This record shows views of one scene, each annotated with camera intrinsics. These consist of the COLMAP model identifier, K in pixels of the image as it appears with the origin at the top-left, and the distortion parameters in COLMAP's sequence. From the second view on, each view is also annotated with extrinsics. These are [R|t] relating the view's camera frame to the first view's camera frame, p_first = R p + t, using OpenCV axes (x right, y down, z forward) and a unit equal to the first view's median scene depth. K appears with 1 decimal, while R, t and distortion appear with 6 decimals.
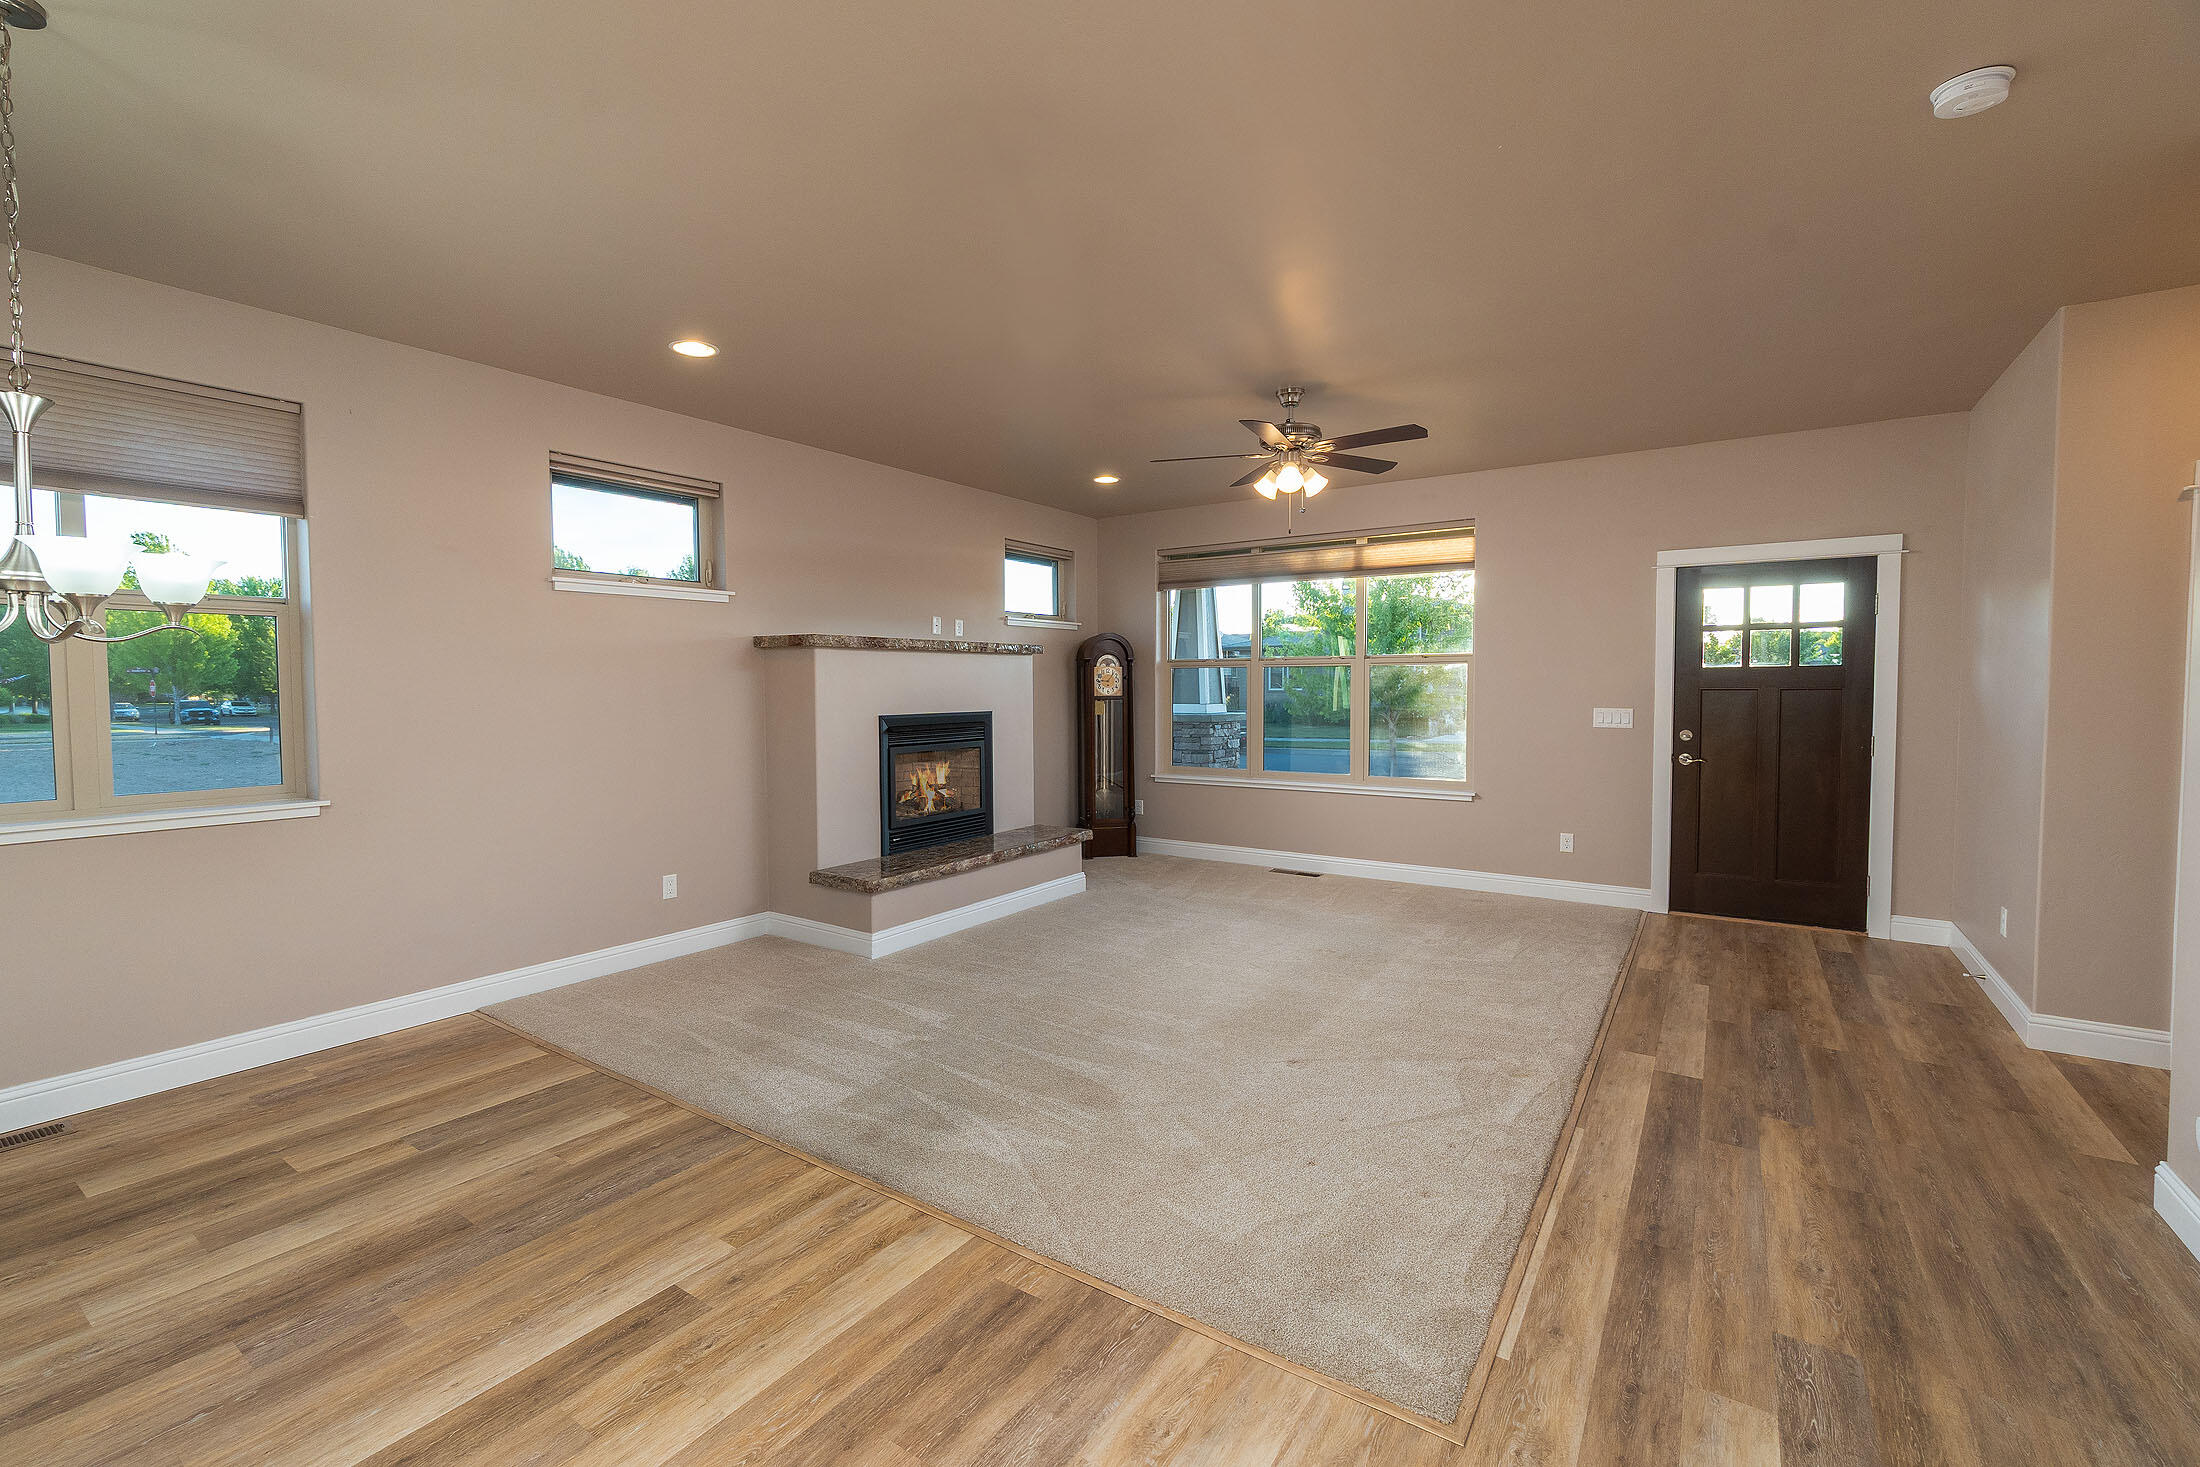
lens RADIAL K [[946.6, 0, 1100.0], [0, 946.6, 733.5], [0, 0, 1]] dist [-0.003431, -0.000391]
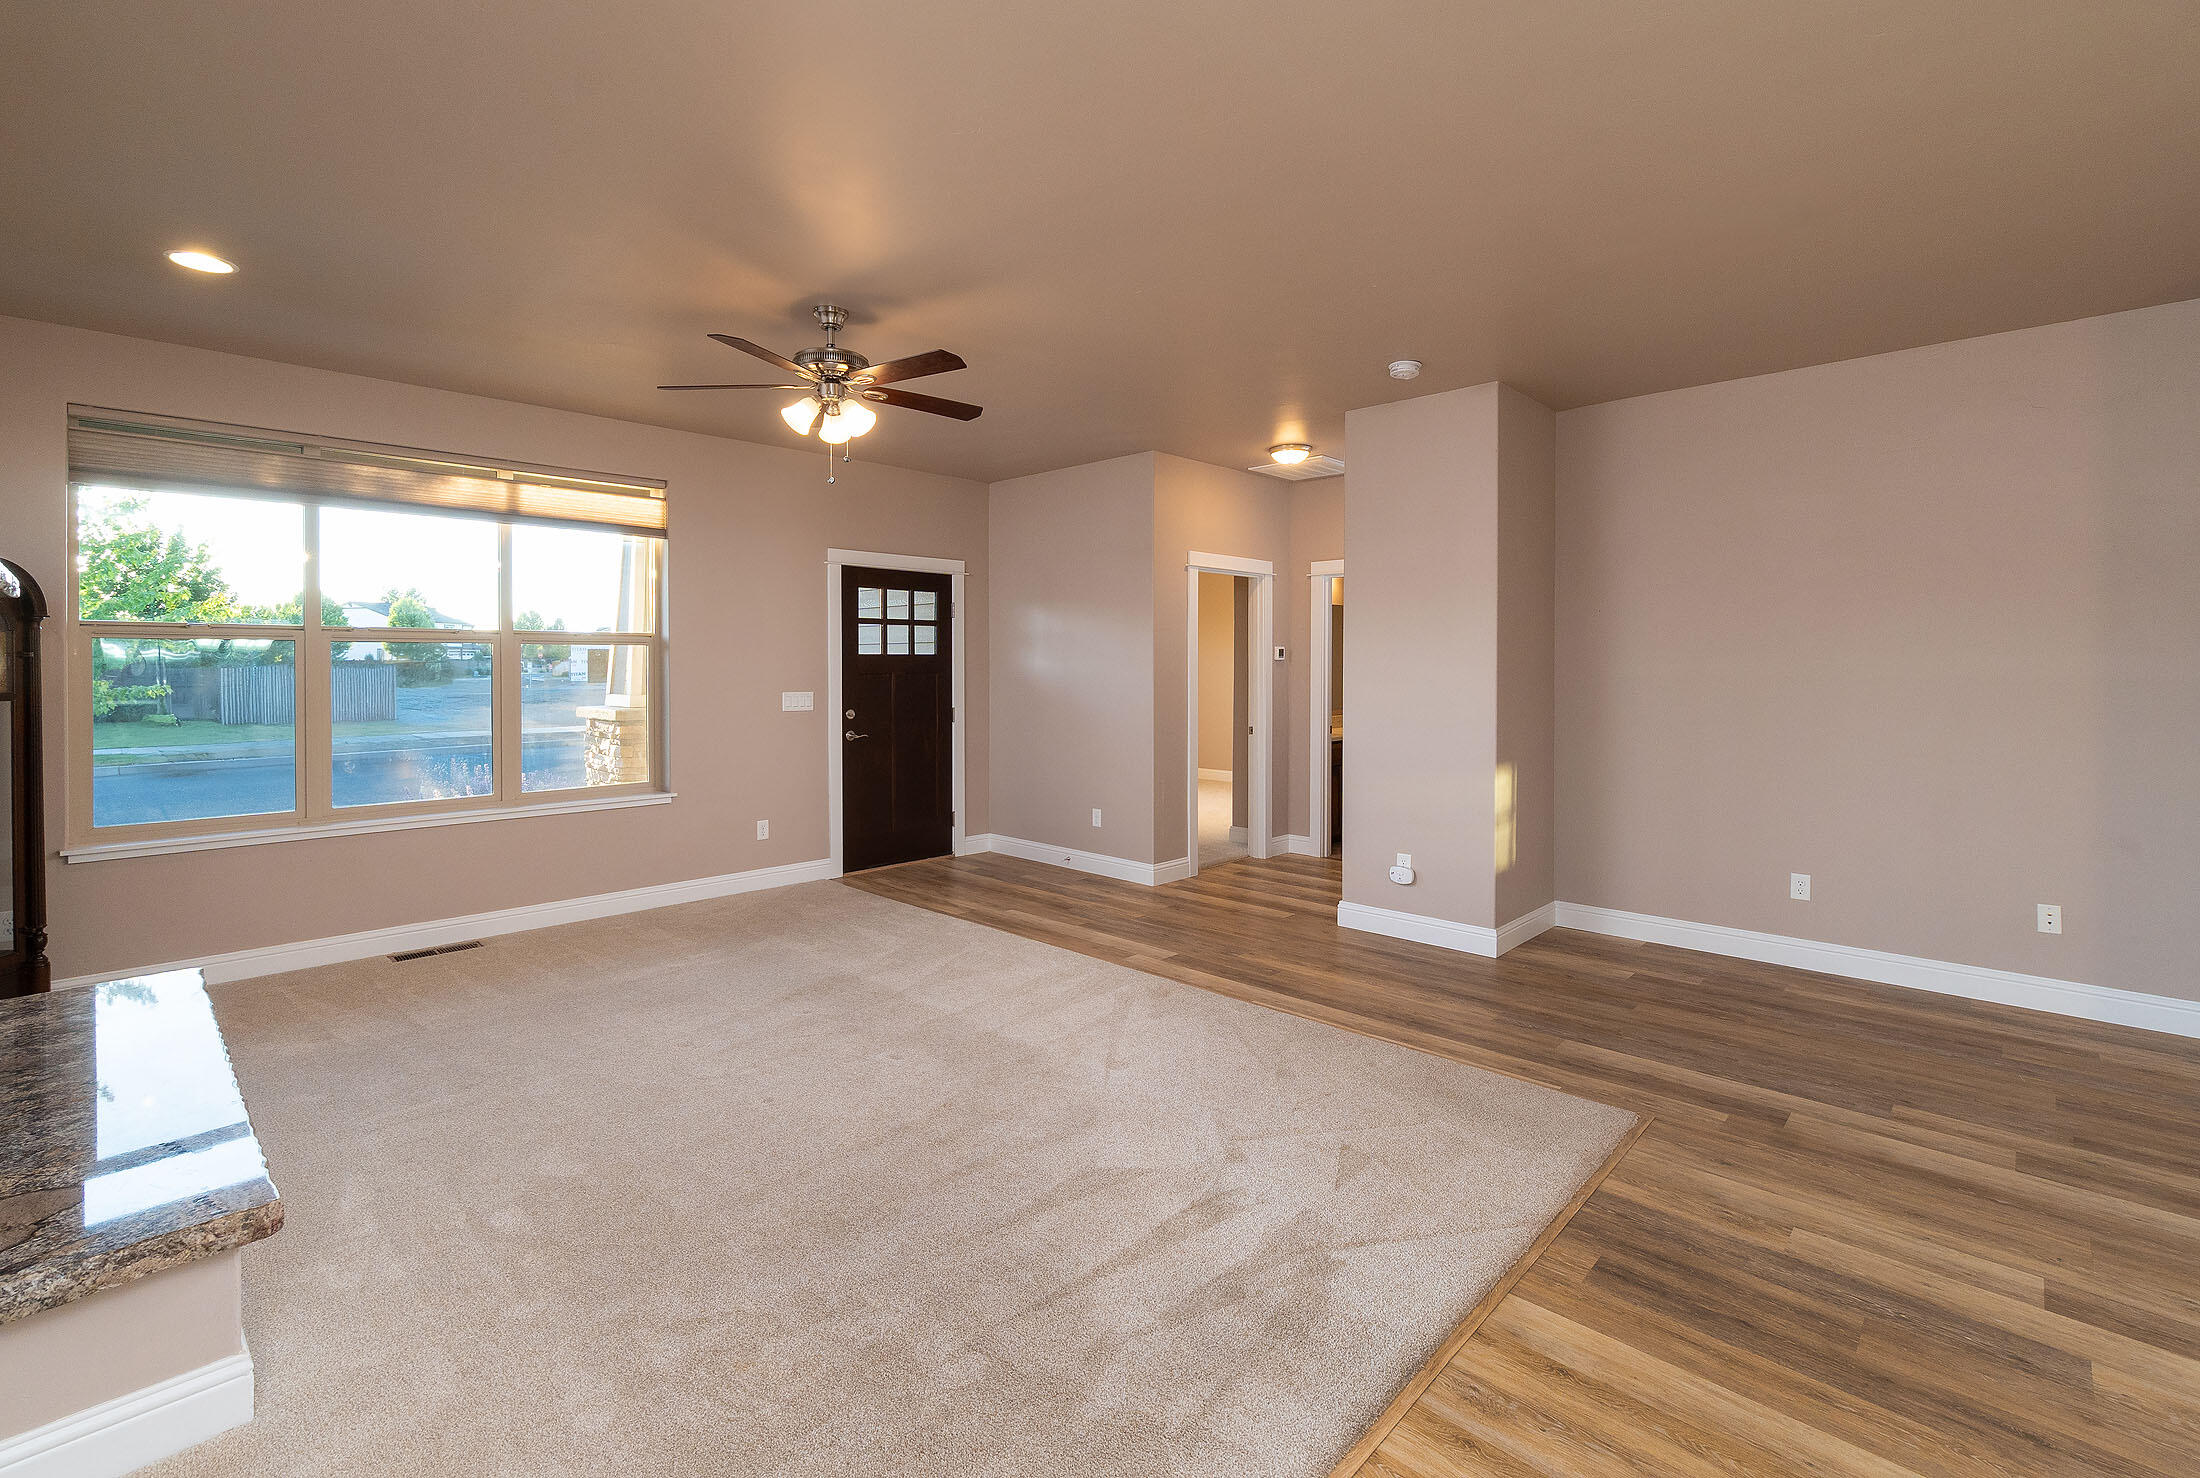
lens RADIAL K [[958.8, 0, 1098.4], [0, 958.8, 674.9], [0, 0, 1]] dist [0.002461, 0.000751]
pose [[0.174080, -0.004577, 0.984721, -1.036648], [0.050161, 0.998732, -0.004225, -0.058143], [-0.983453, 0.050130, 0.174088, 1.144958]]
